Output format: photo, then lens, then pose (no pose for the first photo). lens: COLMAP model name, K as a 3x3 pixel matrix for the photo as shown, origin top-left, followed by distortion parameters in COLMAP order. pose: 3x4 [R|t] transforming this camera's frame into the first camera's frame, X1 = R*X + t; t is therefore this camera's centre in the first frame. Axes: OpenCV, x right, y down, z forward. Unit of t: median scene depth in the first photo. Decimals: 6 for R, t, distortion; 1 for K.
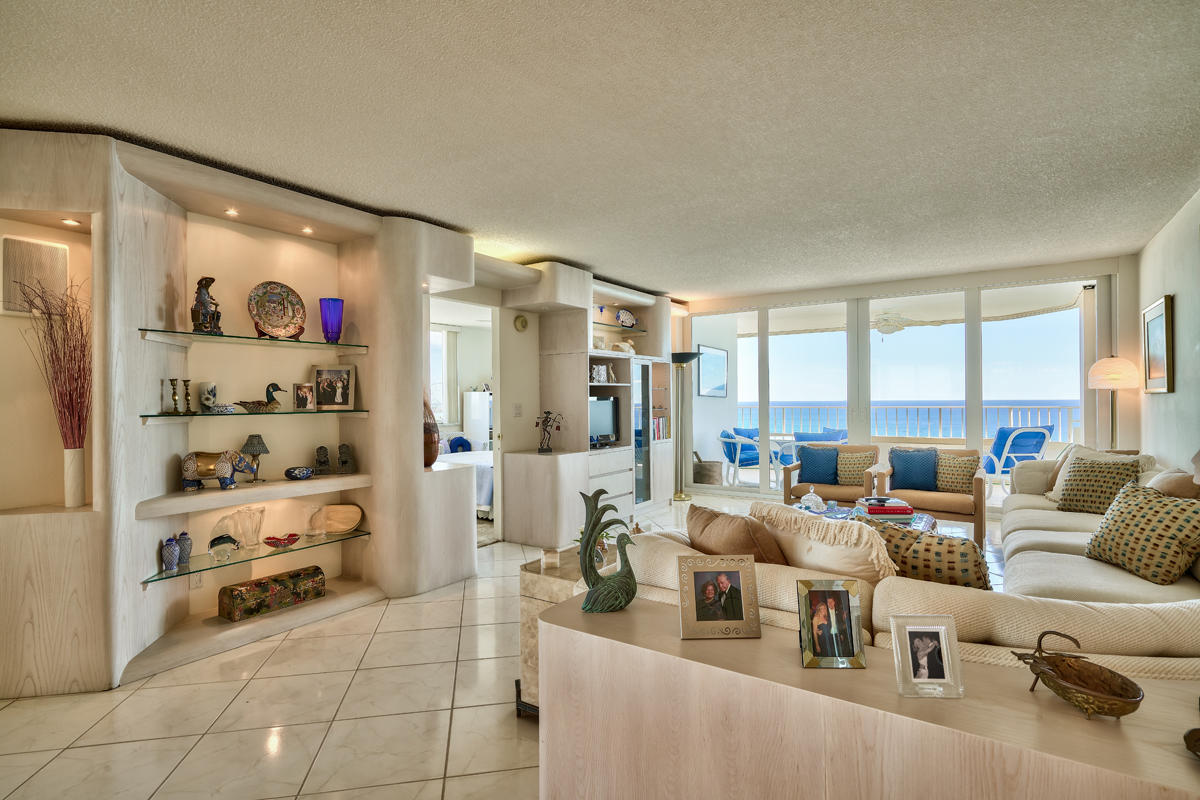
lens RADIAL K [[602.9, 0, 596.4], [0, 602.9, 400.6], [0, 0, 1]] dist [0.001862, 0.001218]
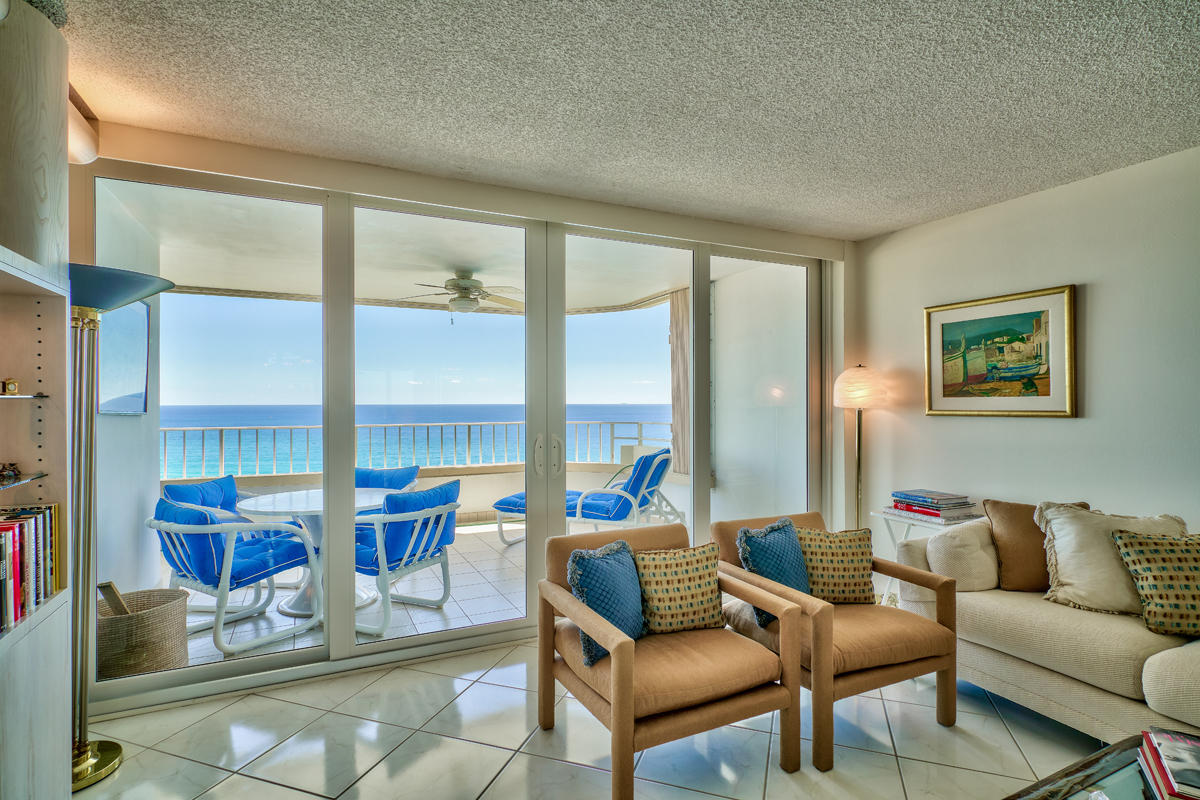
lens RADIAL K [[602.9, 0, 596.4], [0, 602.9, 400.6], [0, 0, 1]] dist [0.001862, 0.001218]
pose [[0.491511, 0.004895, 0.870857, 0.005358], [0.002746, 0.999971, -0.007171, -0.015789], [-0.870867, 0.005916, 0.491484, 0.669222]]
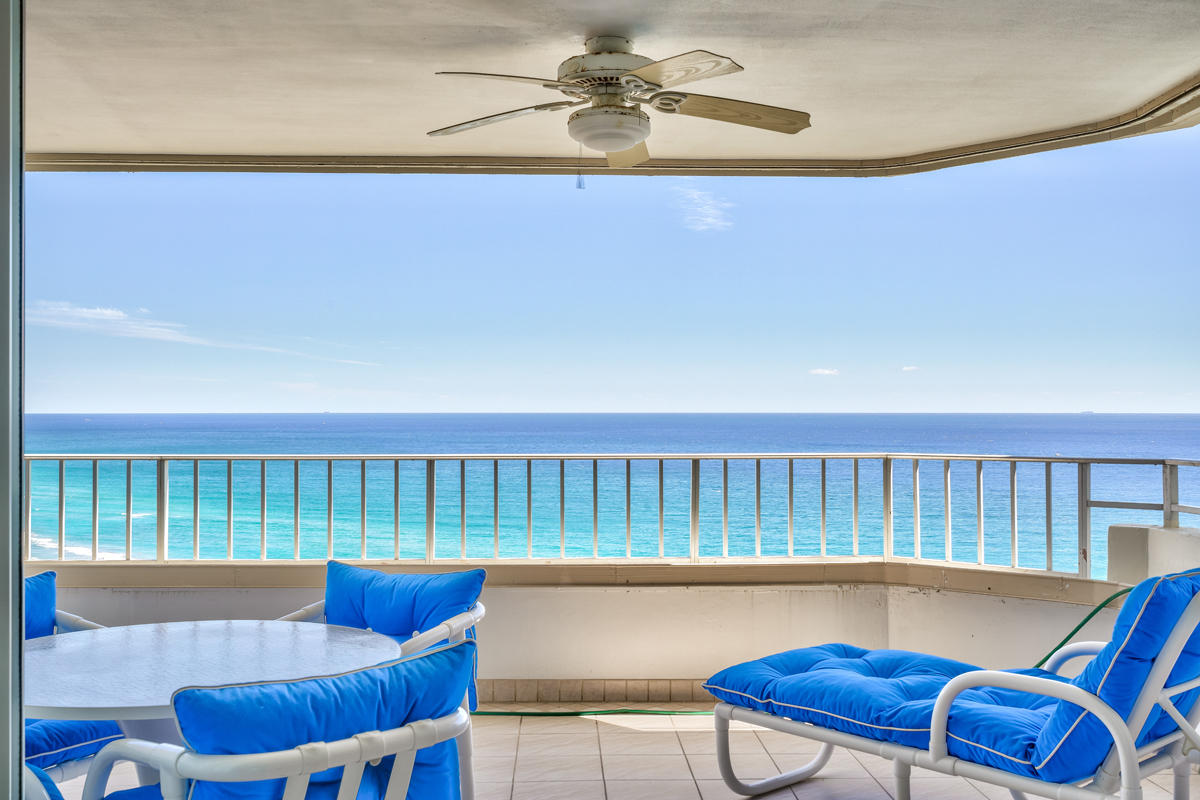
lens RADIAL K [[1193.2, 0, 600.0], [0, 1193.2, 400.0], [0, 0, 1]] dist [0.009765, 0.021447]
pose [[0.789534, 0.012862, 0.613572, 0.240897], [-0.007231, 0.999906, -0.011656, -0.012409], [-0.613664, 0.004766, 0.789553, 0.758368]]
